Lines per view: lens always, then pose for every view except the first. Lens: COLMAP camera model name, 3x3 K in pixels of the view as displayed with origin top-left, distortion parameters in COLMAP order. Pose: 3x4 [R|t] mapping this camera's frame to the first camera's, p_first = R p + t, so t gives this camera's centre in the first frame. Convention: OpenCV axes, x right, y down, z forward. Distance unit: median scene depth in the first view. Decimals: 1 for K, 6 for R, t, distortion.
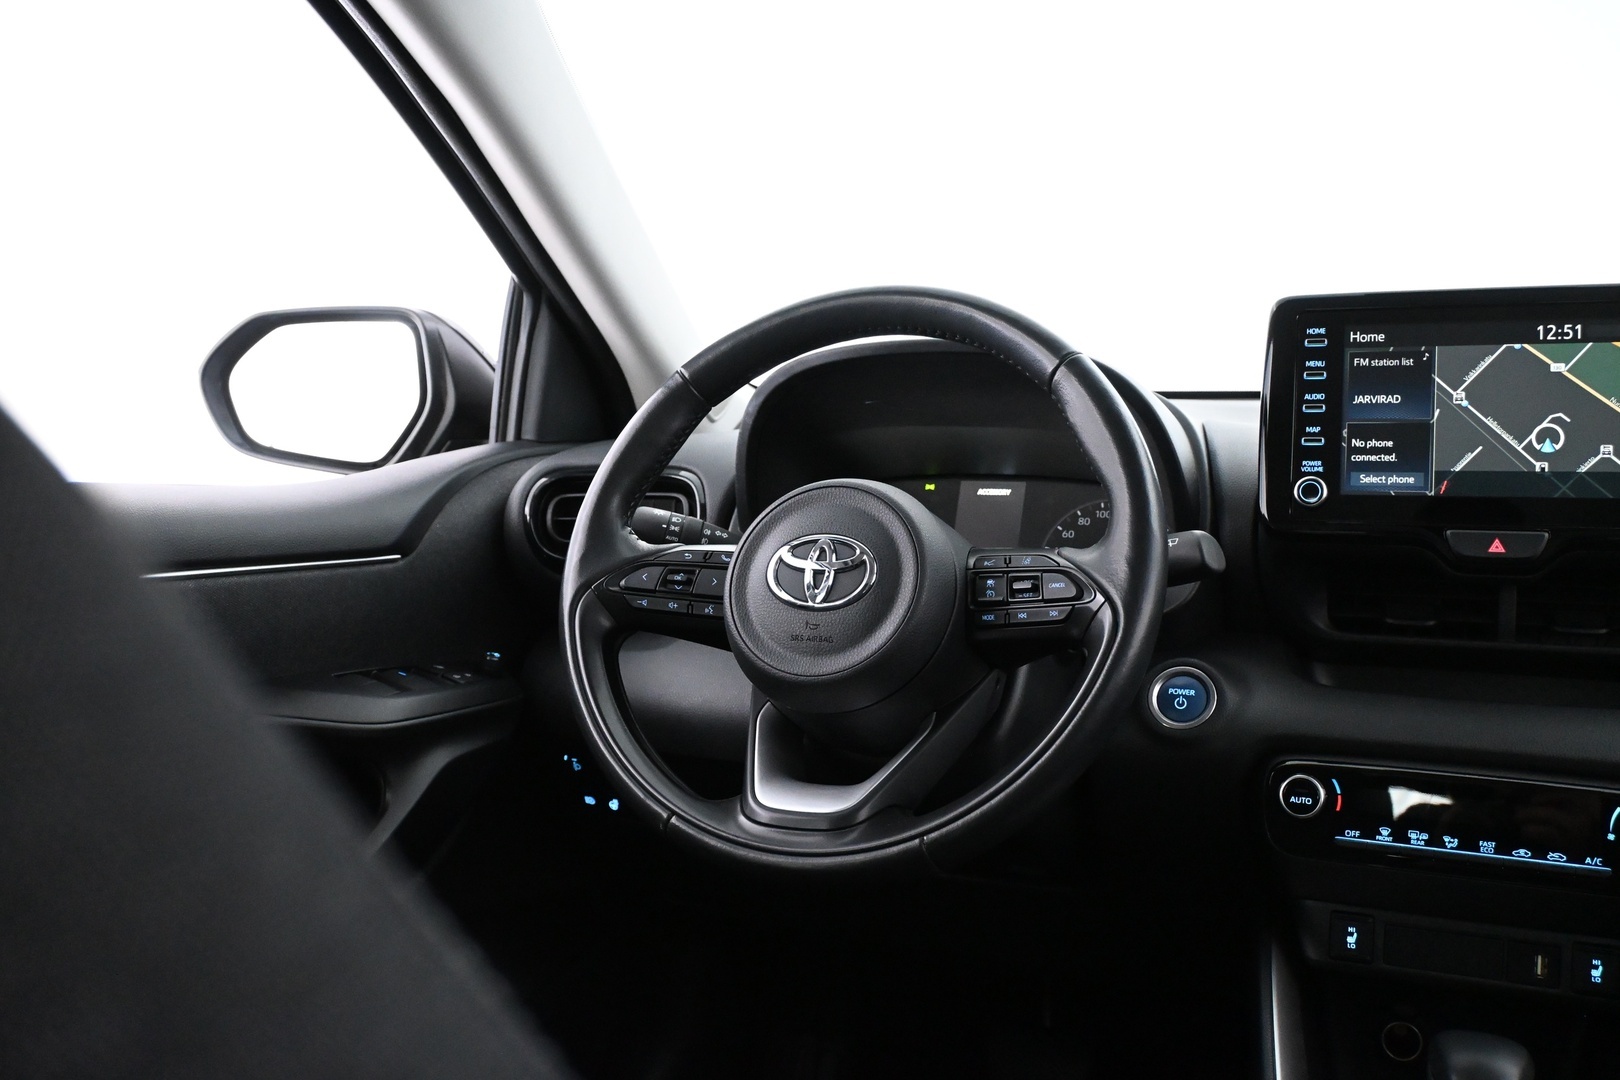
lens RADIAL K [[1484.5, 0, 811.5], [0, 1484.5, 528.1], [0, 0, 1]] dist [-0.014580, 0.000000]
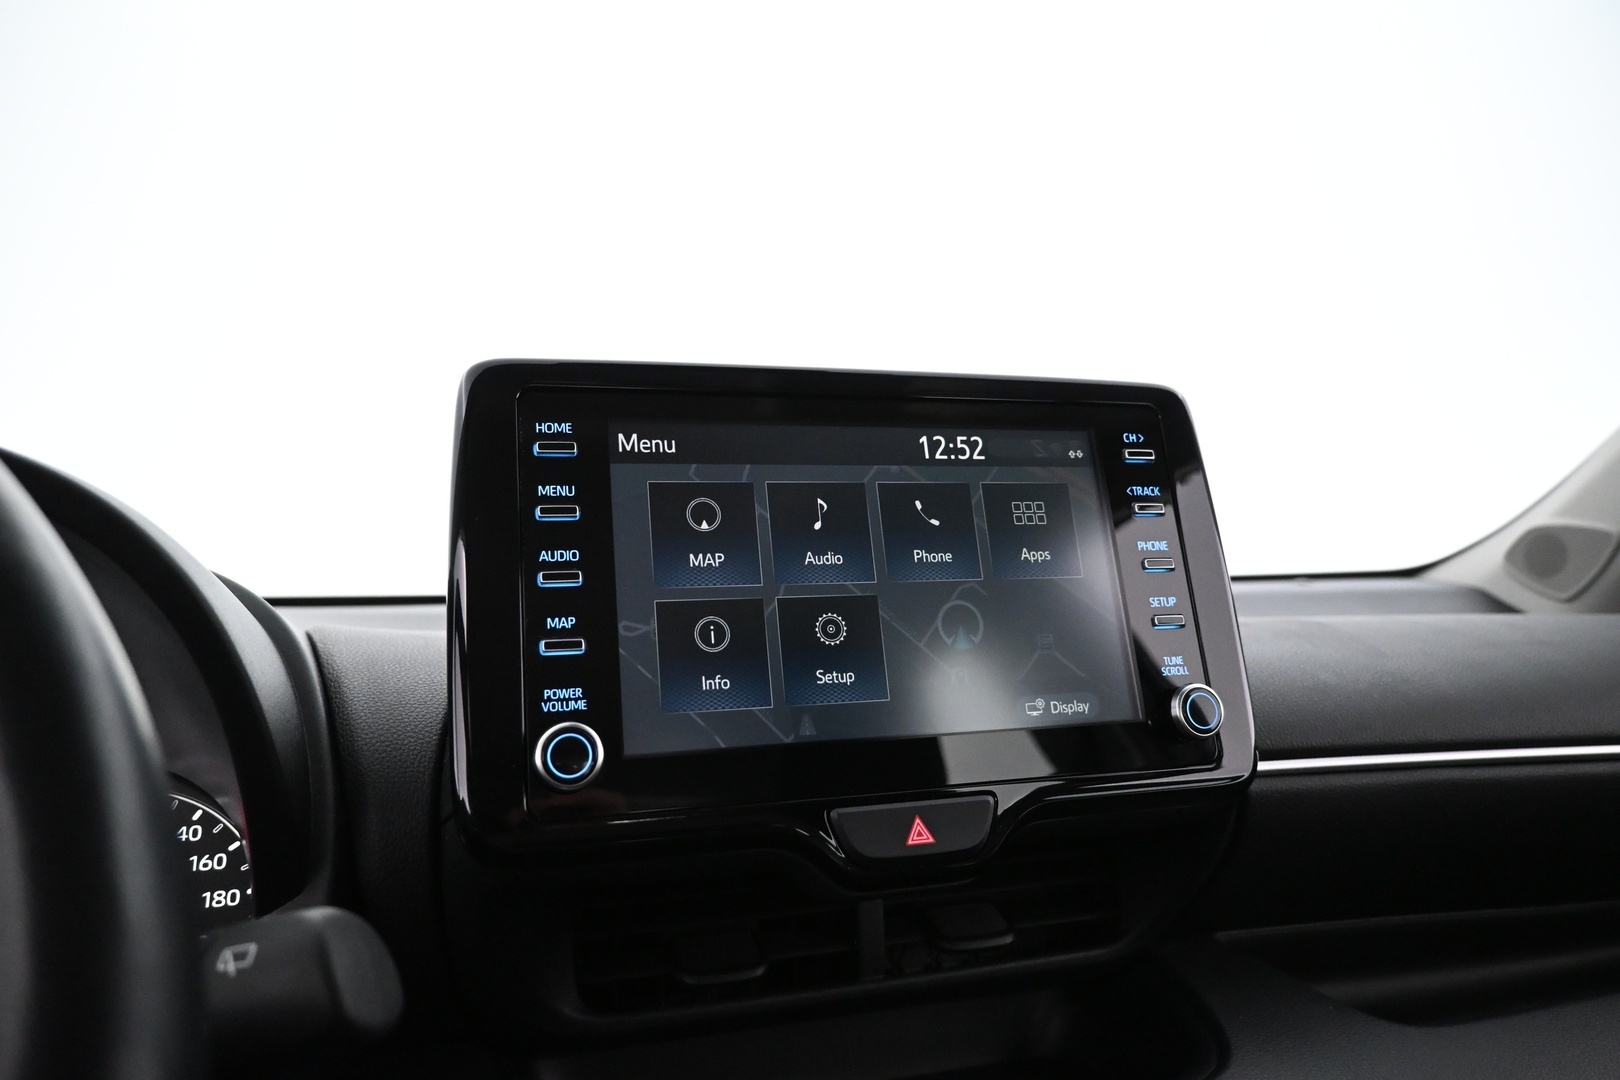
lens RADIAL K [[1092.9, 0, 807.5], [0, 1092.9, 537.9], [0, 0, 1]] dist [-0.007386, 0.005703]
pose [[0.763829, 0.032719, 0.644589, 0.173059], [0.082742, 0.985509, -0.148072, -0.035111], [-0.640093, 0.166437, 0.750053, 0.690621]]
